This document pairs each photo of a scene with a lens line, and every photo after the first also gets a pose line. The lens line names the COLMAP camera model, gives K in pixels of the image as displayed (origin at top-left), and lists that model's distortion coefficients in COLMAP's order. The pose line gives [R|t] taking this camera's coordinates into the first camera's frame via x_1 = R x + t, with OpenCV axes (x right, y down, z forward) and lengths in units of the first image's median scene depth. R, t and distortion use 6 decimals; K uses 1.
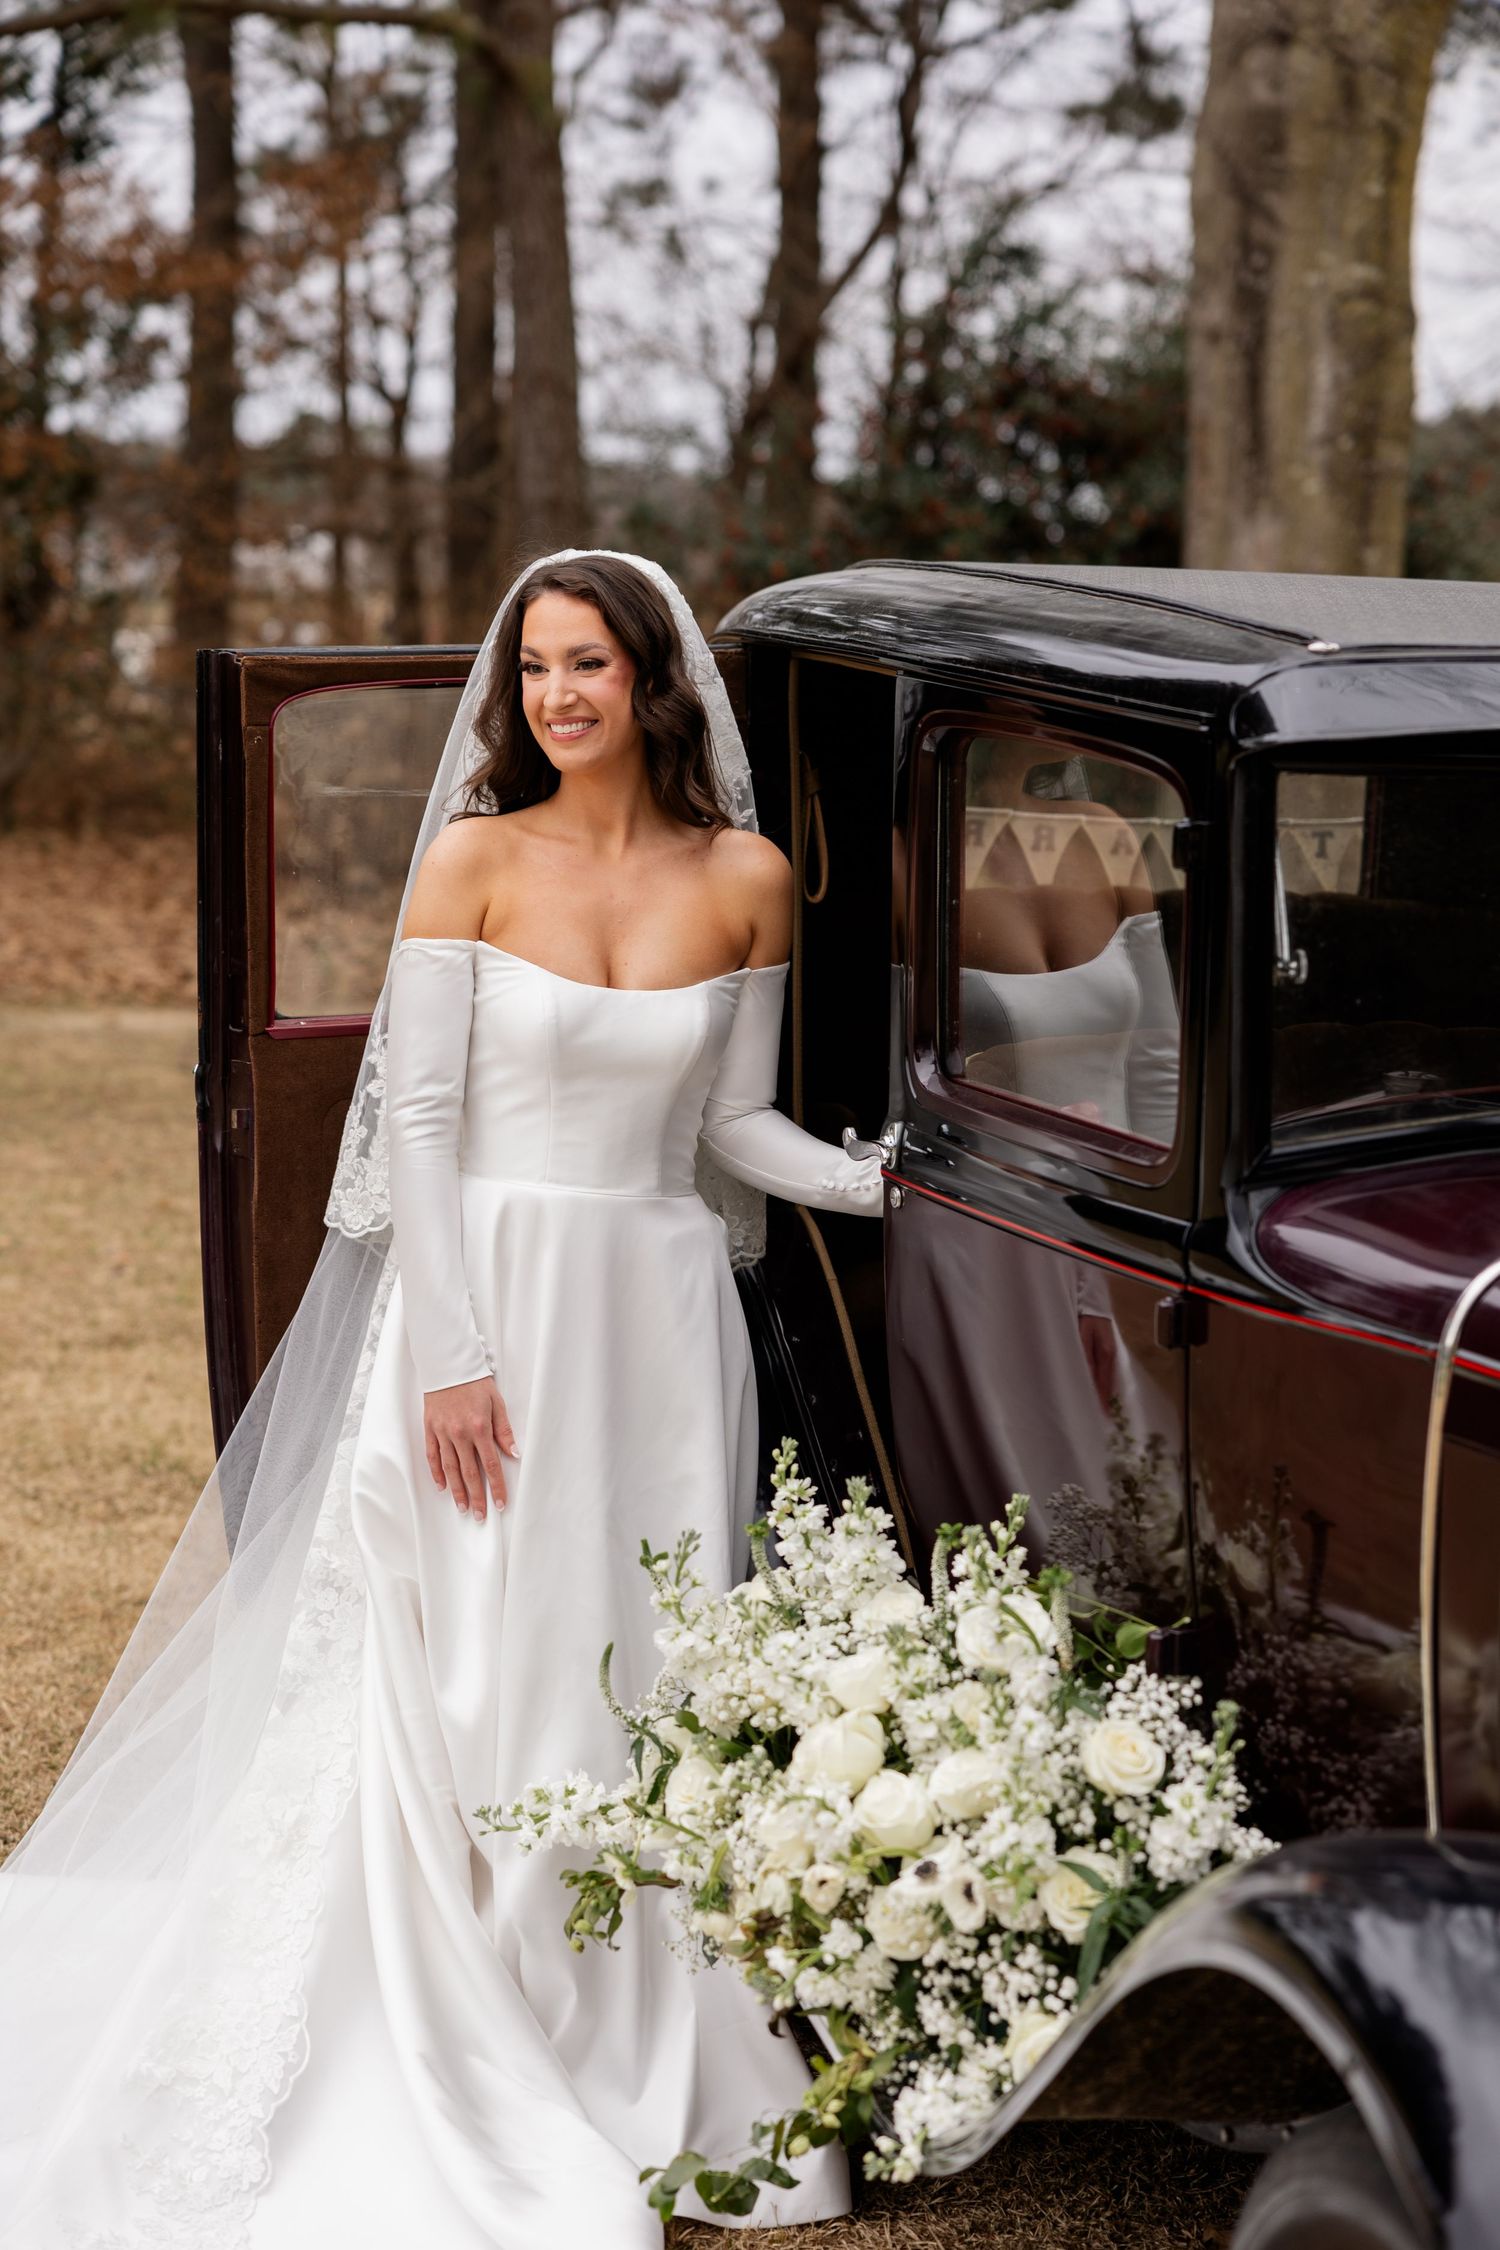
lens RADIAL K [[4299.3, 0, 743.7], [0, 4299.3, 1125.6], [0, 0, 1]] dist [-0.022354, 0.000000]
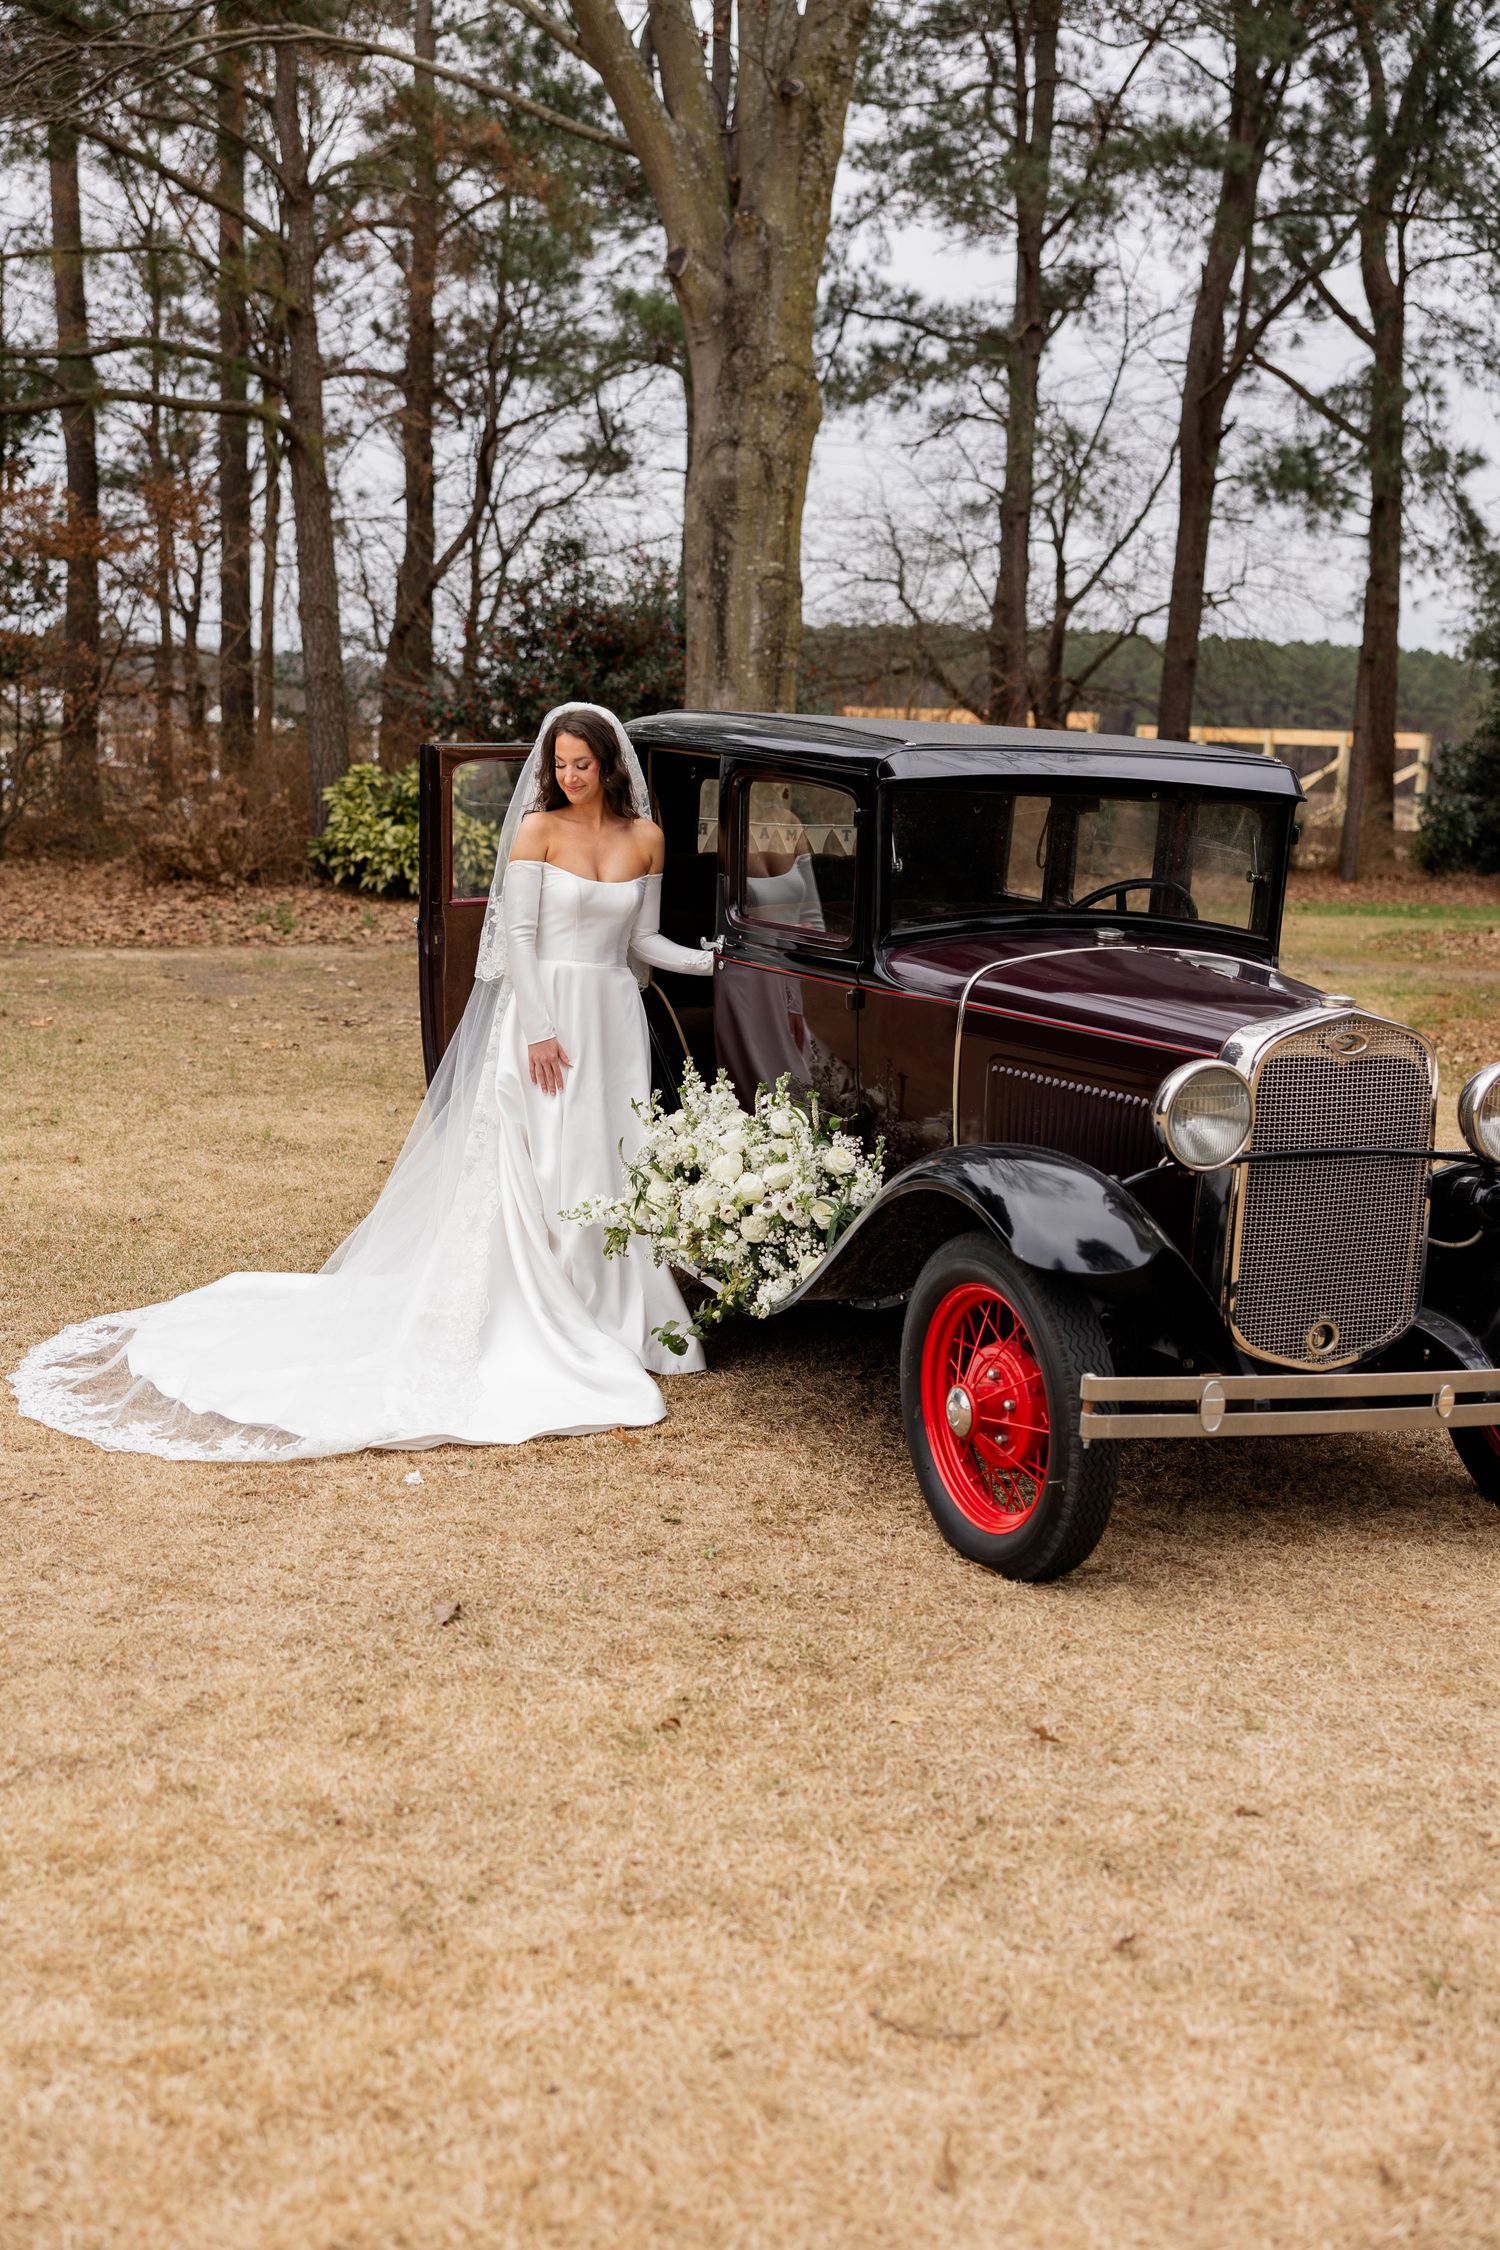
lens RADIAL K [[2786.6, 0, 754.2], [0, 2786.6, 1123.7], [0, 0, 1]] dist [-0.108569, 0.000000]
pose [[0.983914, -0.009439, 0.178394, -0.230717], [0.006628, 0.999844, 0.016345, 0.081302], [-0.178521, -0.014900, 0.983823, -0.583736]]
